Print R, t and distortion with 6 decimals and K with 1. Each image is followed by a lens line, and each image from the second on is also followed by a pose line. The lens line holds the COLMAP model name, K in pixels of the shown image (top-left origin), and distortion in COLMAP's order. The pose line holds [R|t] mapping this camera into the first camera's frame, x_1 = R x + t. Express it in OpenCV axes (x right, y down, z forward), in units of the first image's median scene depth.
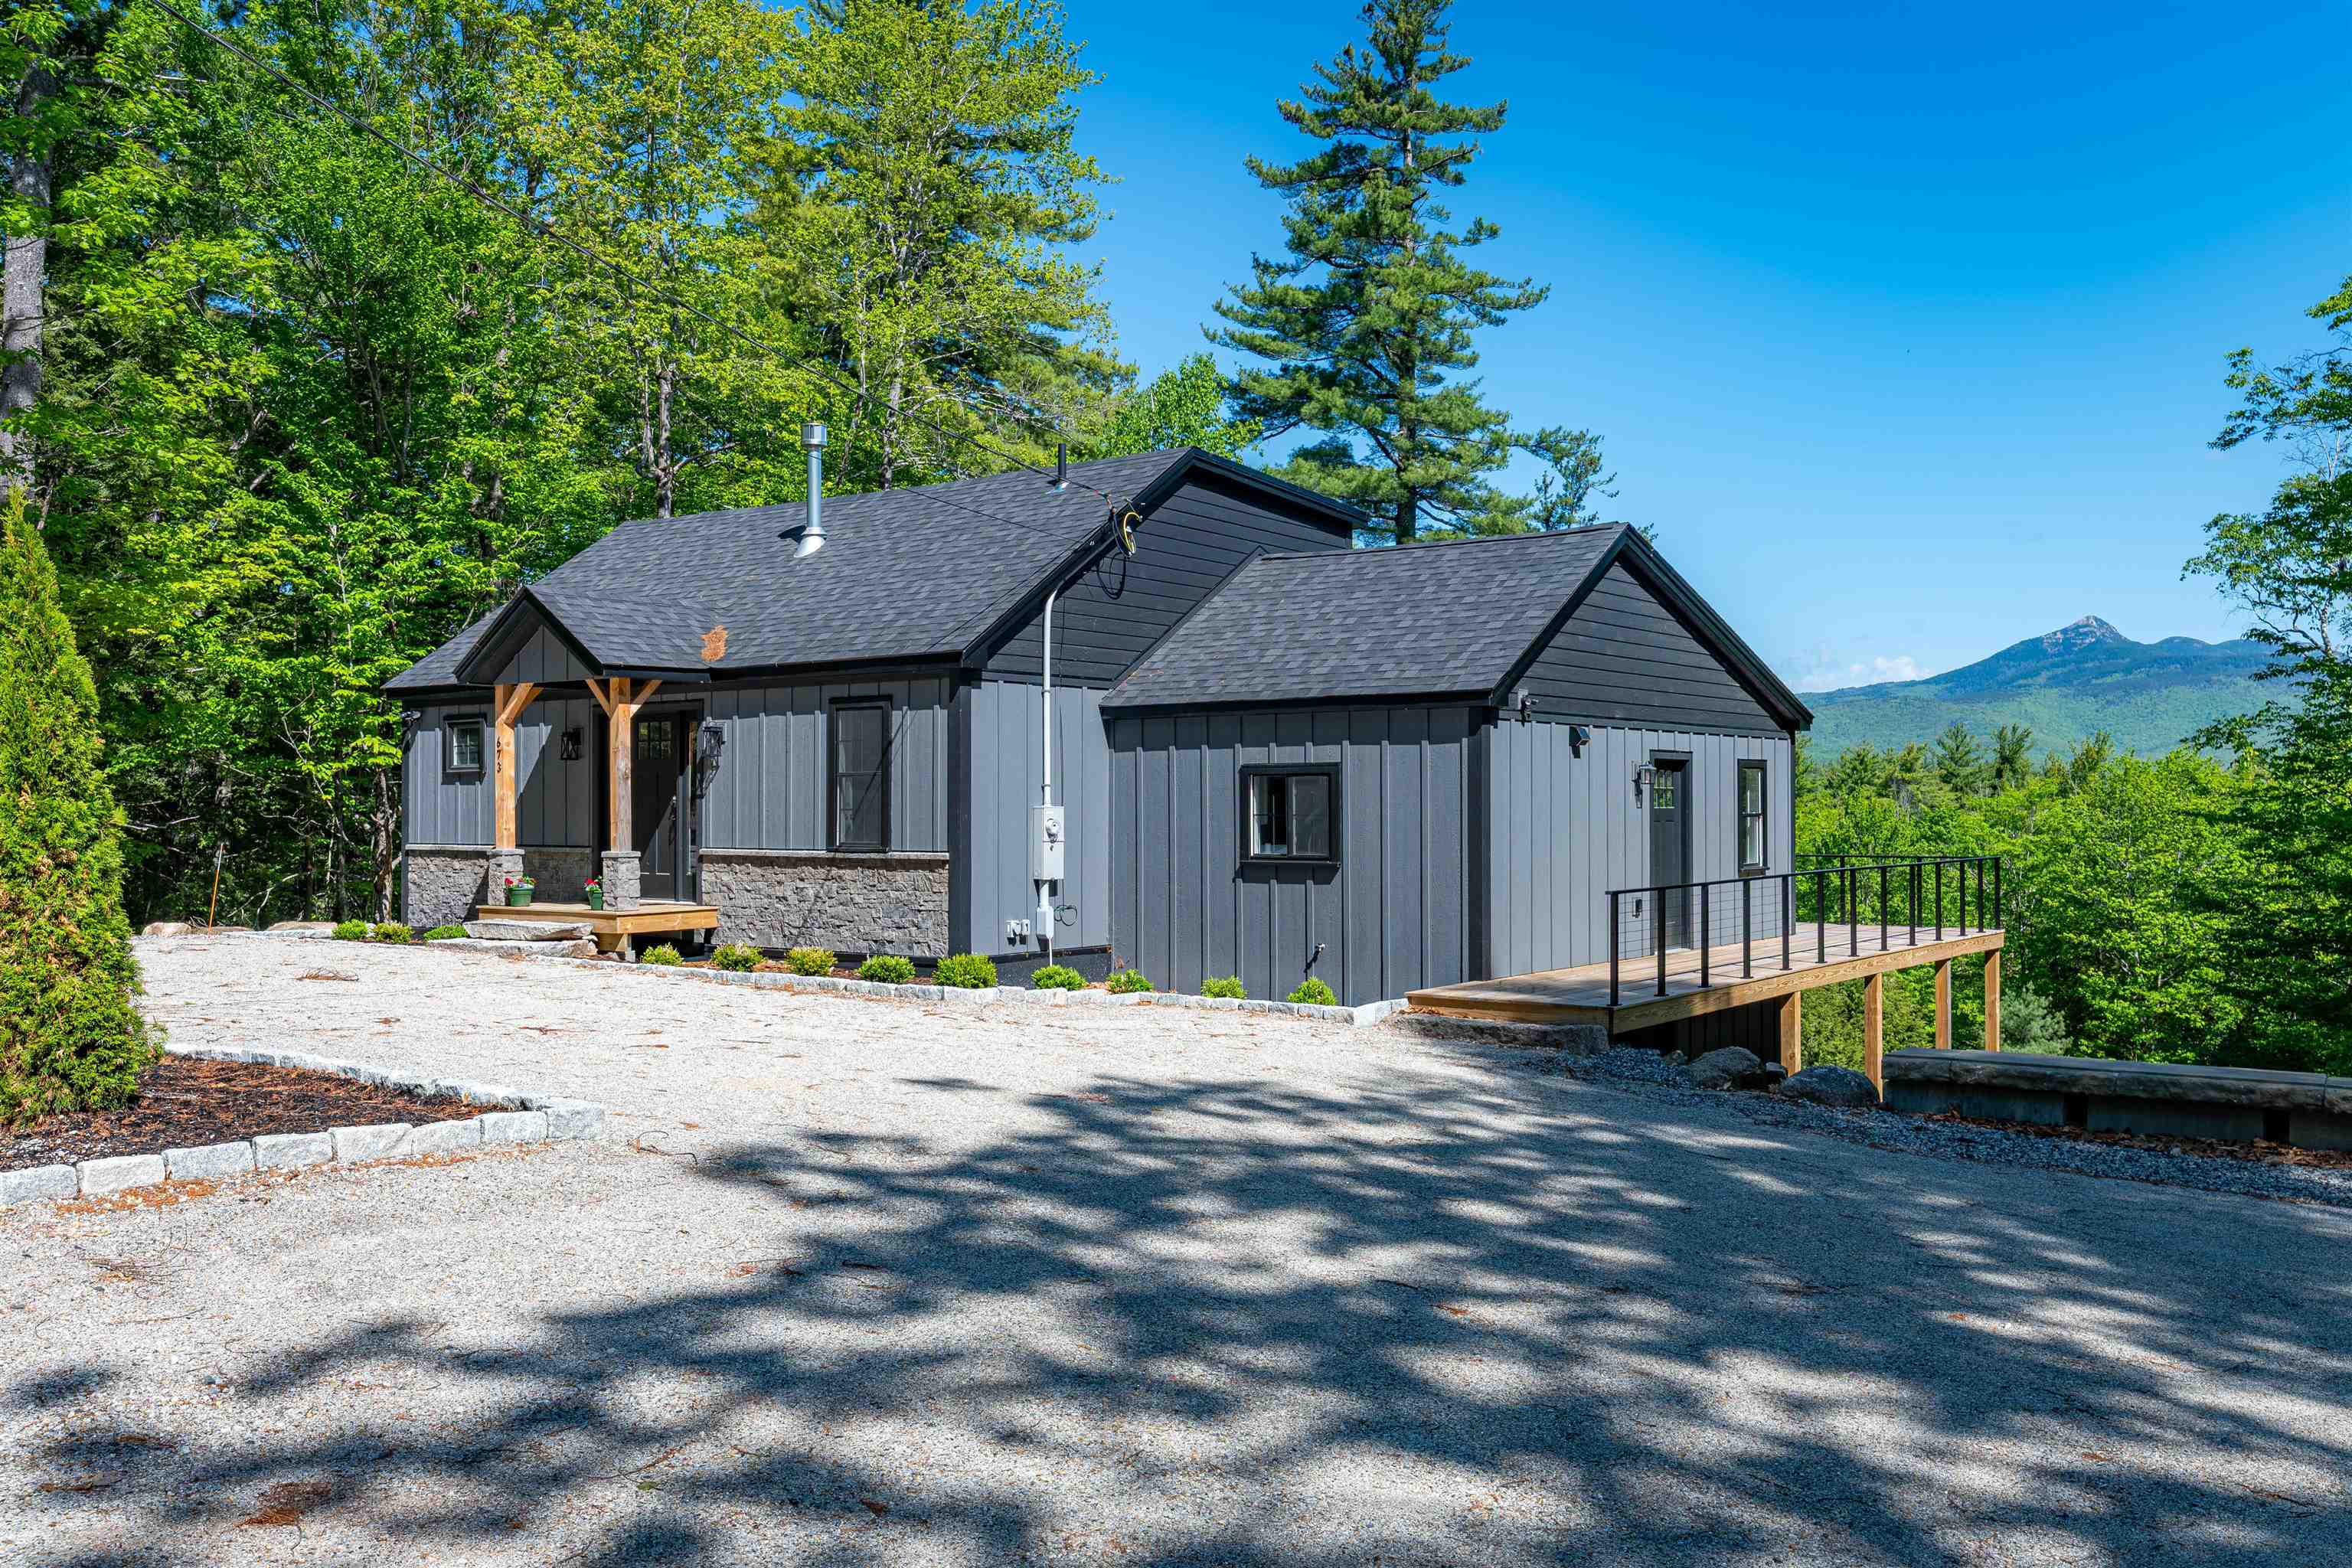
lens RADIAL K [[2022.0, 0, 1161.4], [0, 2022.0, 789.1], [0, 0, 1]] dist [0.001218, 0.004970]
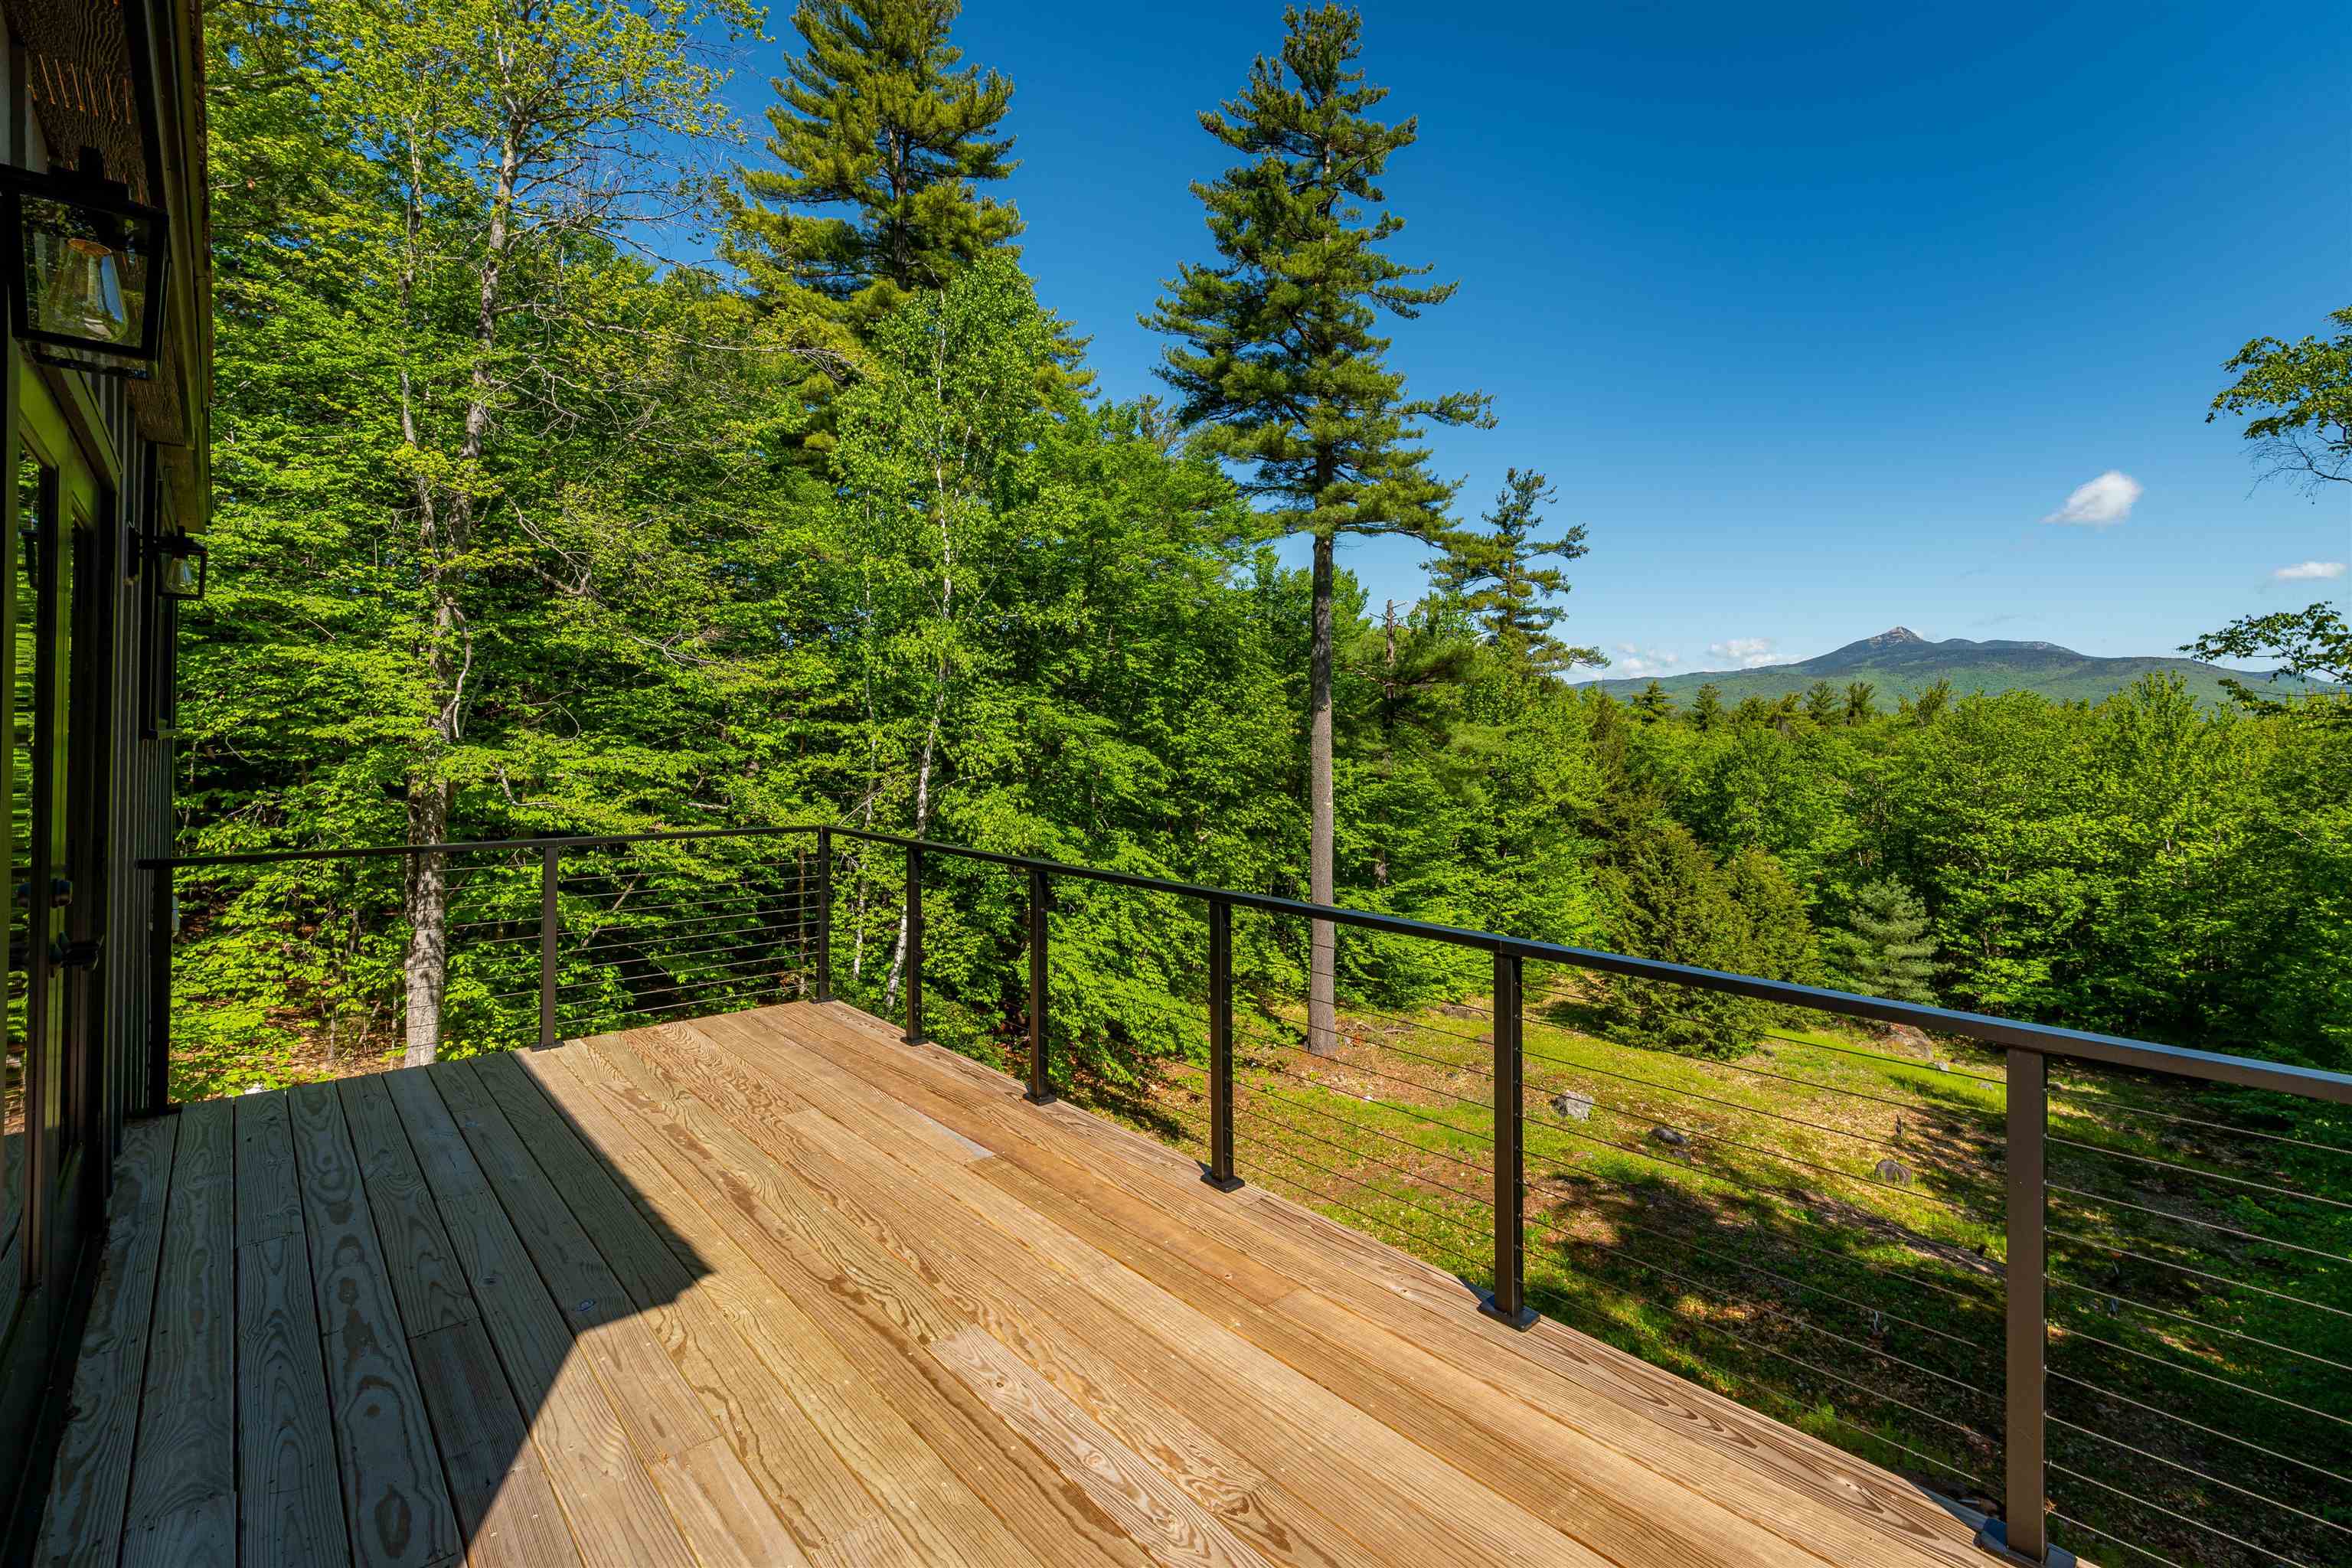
lens RADIAL K [[1019.6, 0, 1168.5], [0, 1019.6, 722.5], [0, 0, 1]] dist [0.004722, -0.001886]
pose [[0.982252, 0.007258, -0.187428, 0.102353], [-0.007220, 0.999974, 0.000882, 0.004103], [0.187429, 0.000487, 0.982278, 0.285504]]
